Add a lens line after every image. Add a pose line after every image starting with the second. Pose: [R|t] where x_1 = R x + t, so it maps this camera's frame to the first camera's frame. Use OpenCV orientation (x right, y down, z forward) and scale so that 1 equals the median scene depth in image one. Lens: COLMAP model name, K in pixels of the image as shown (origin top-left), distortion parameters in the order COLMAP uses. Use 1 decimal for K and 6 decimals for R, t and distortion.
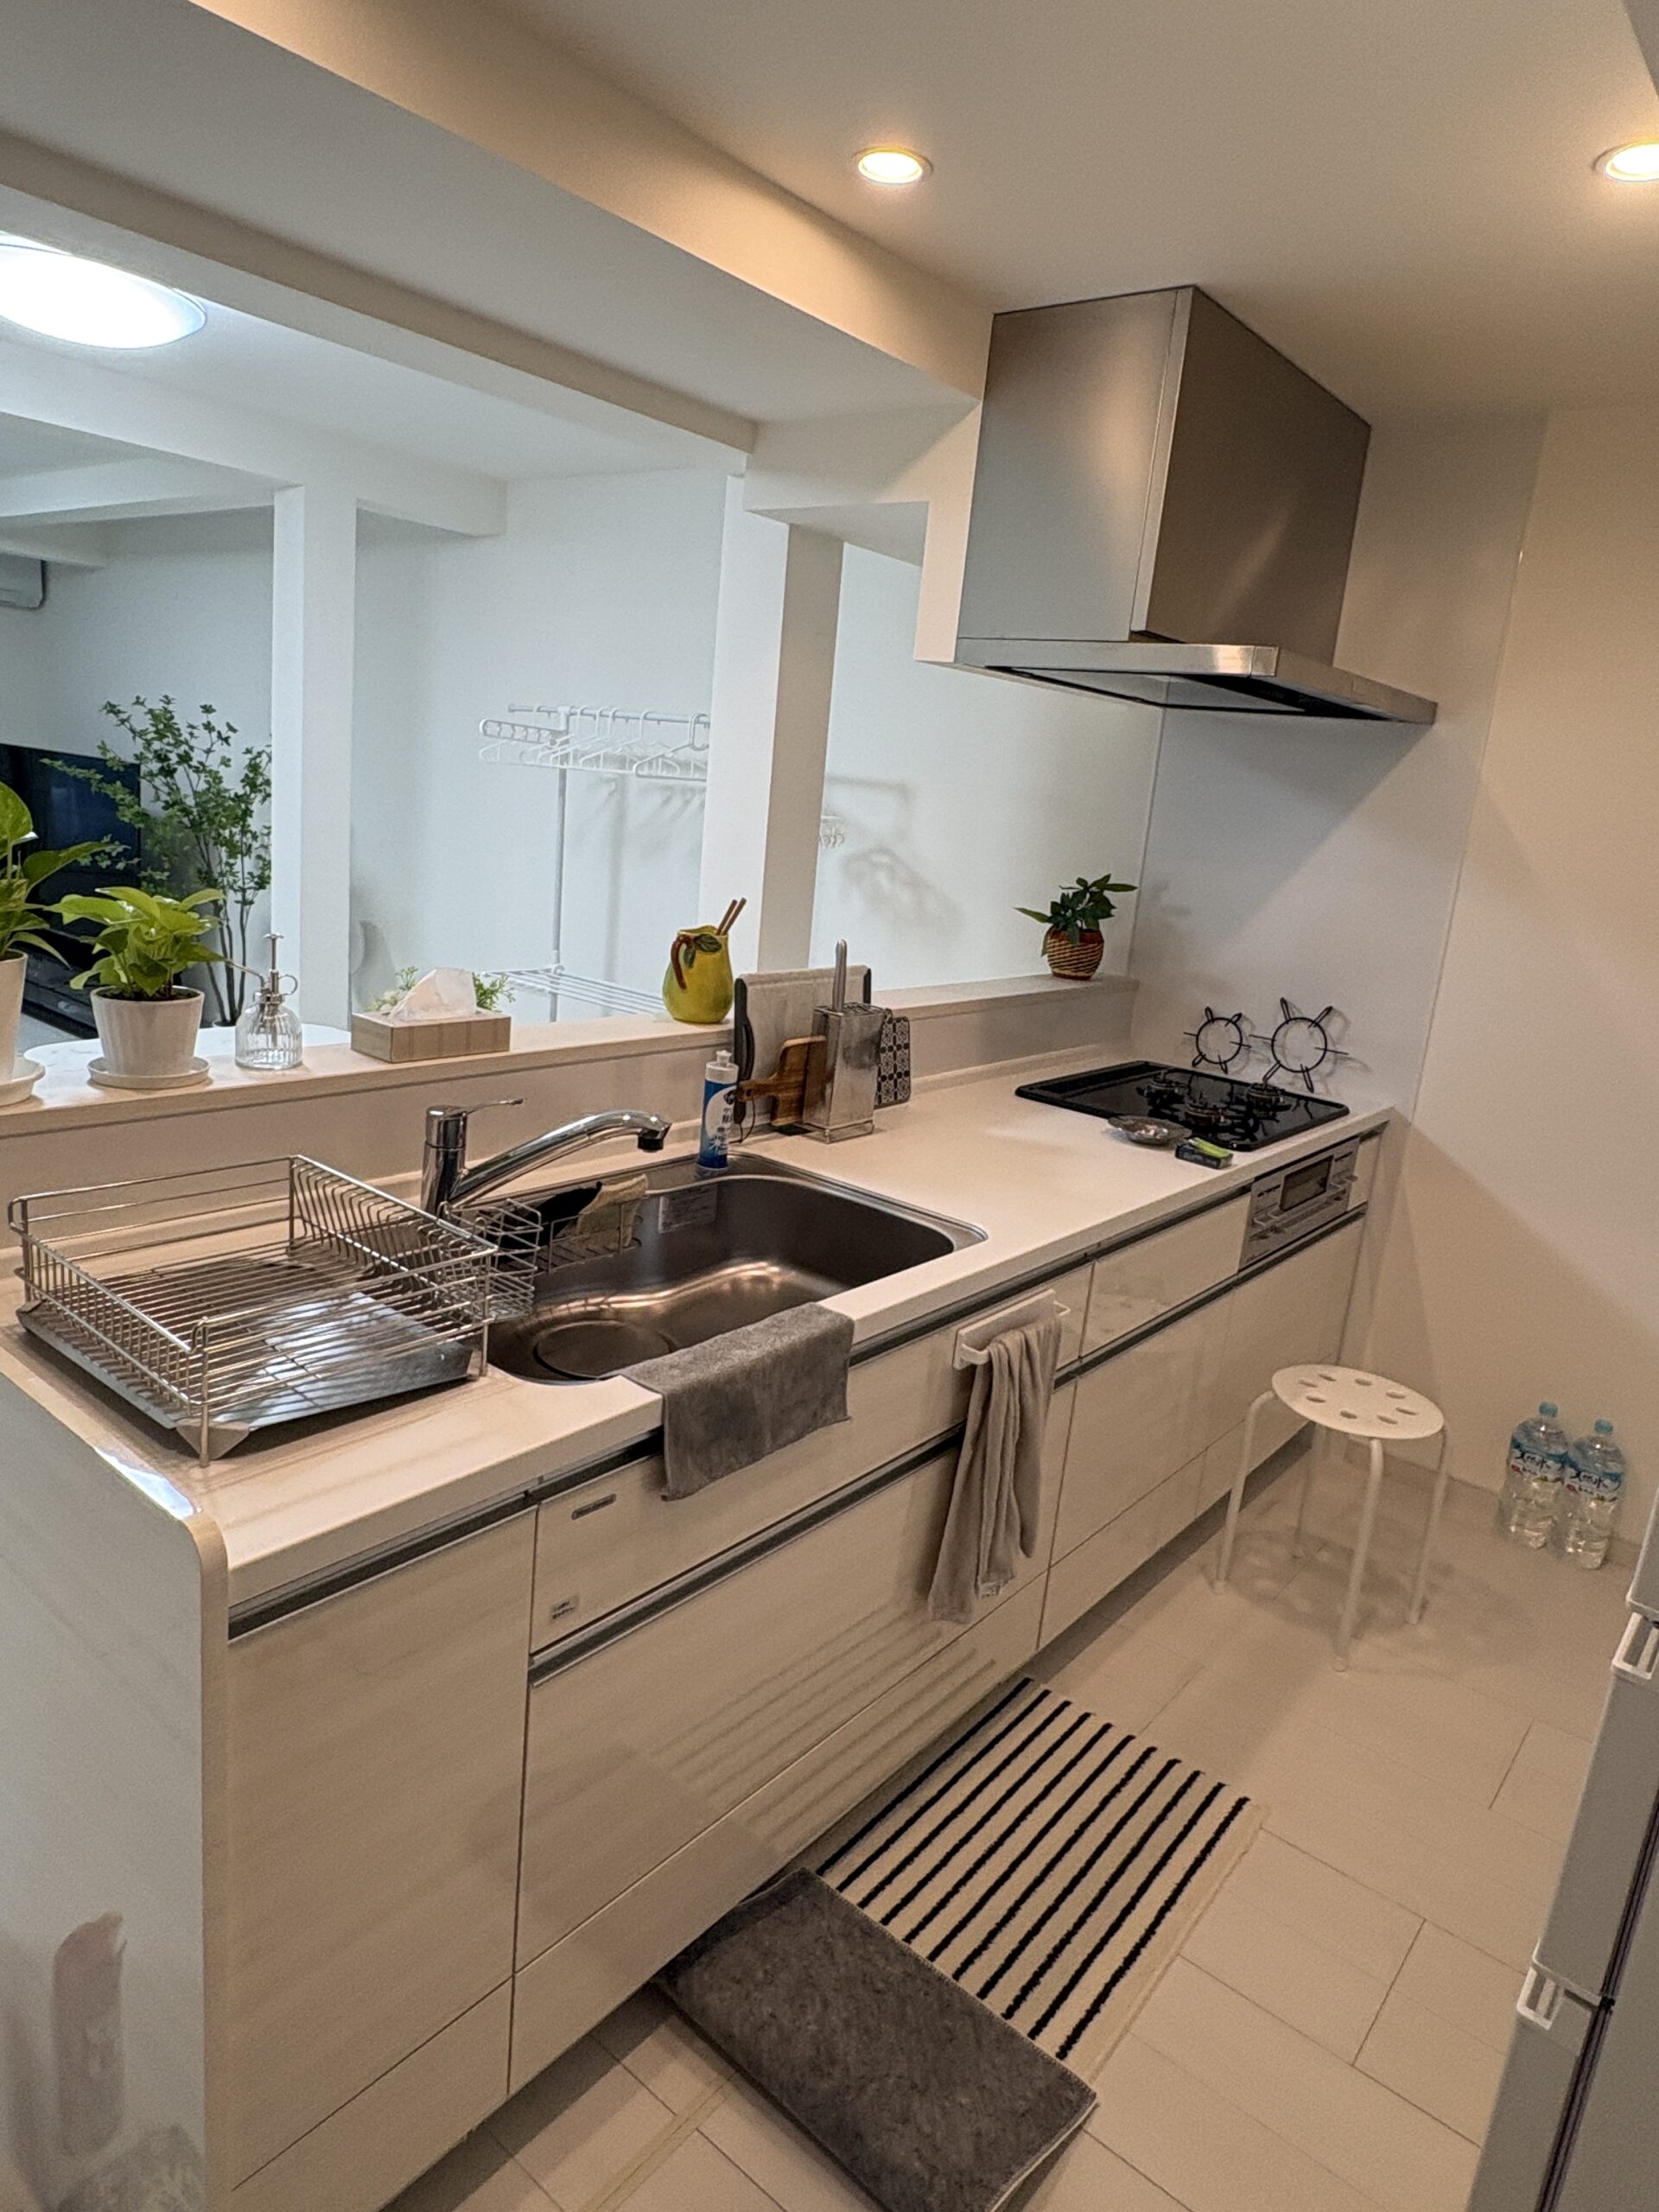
lens RADIAL K [[1372.4, 0, 834.7], [0, 1372.4, 1104.1], [0, 0, 1]] dist [-0.005143, 0.004270]
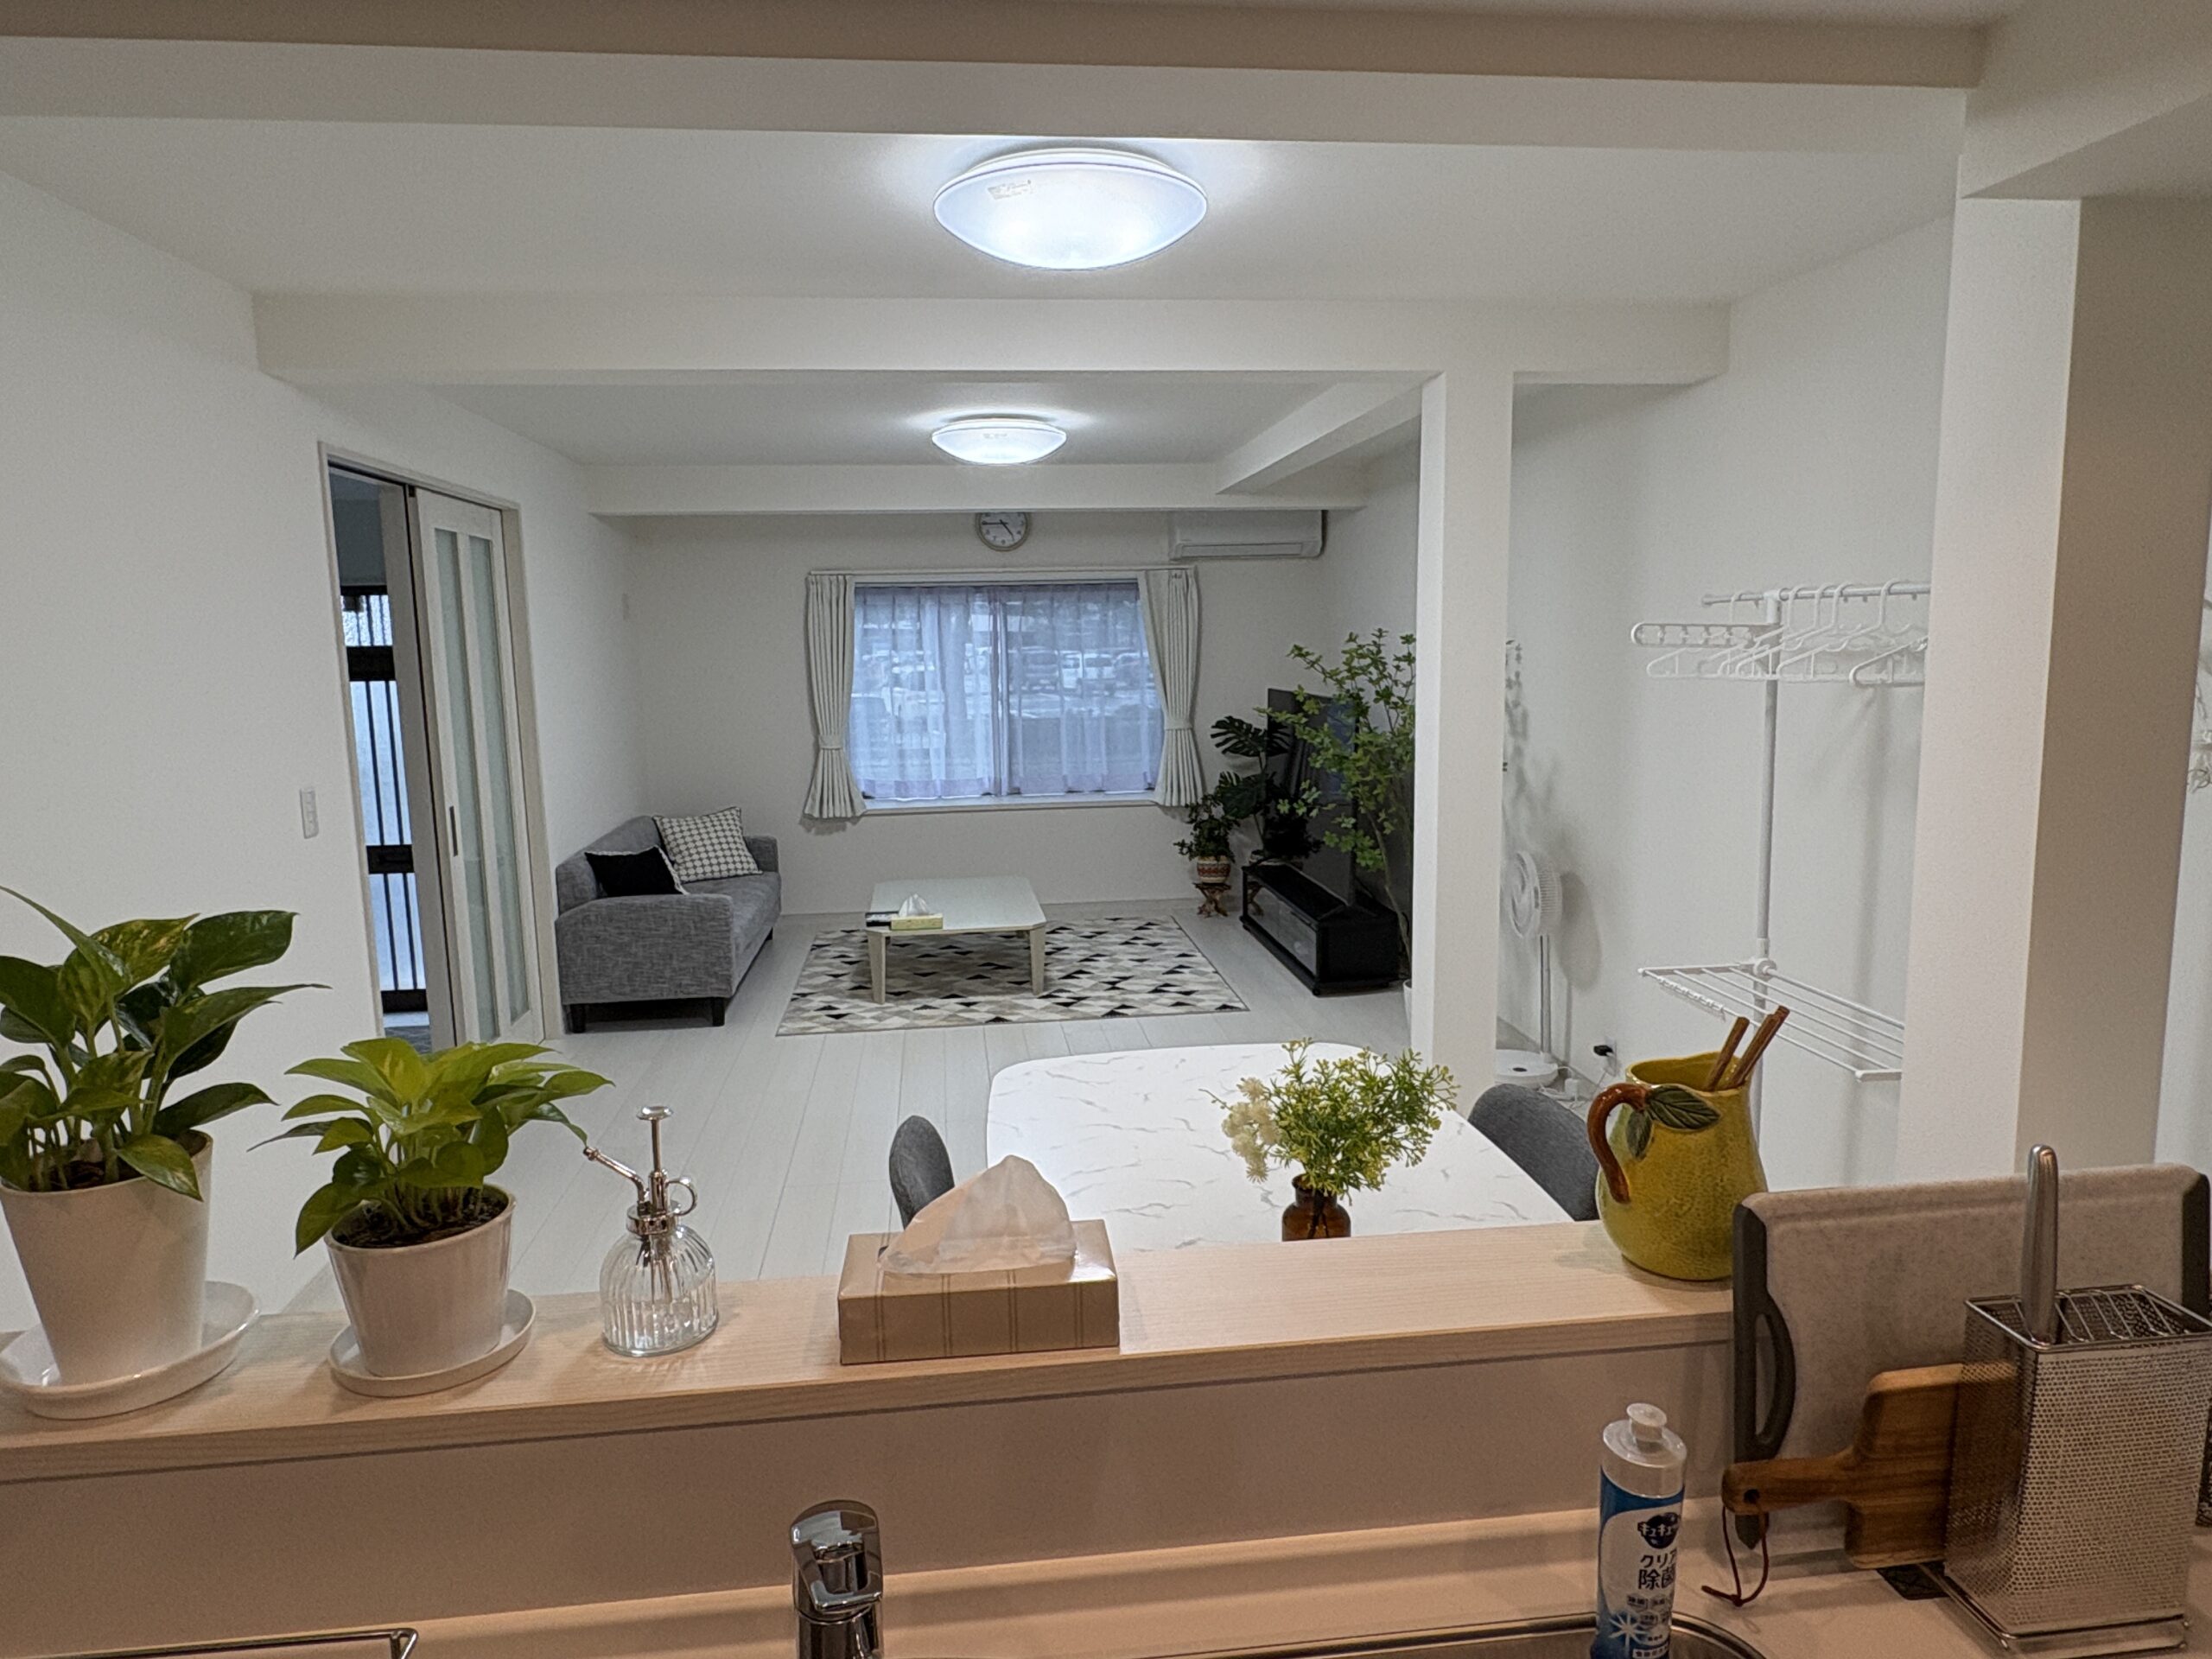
lens RADIAL K [[1372.4, 0, 1105.0], [0, 1372.4, 836.5], [0, 0, 1]] dist [-0.005143, 0.004270]
pose [[0.711437, -0.004716, -0.702734, 0.046922], [-0.078227, 0.993231, -0.085860, -0.081942], [0.698383, 0.116057, 0.706252, 0.294851]]
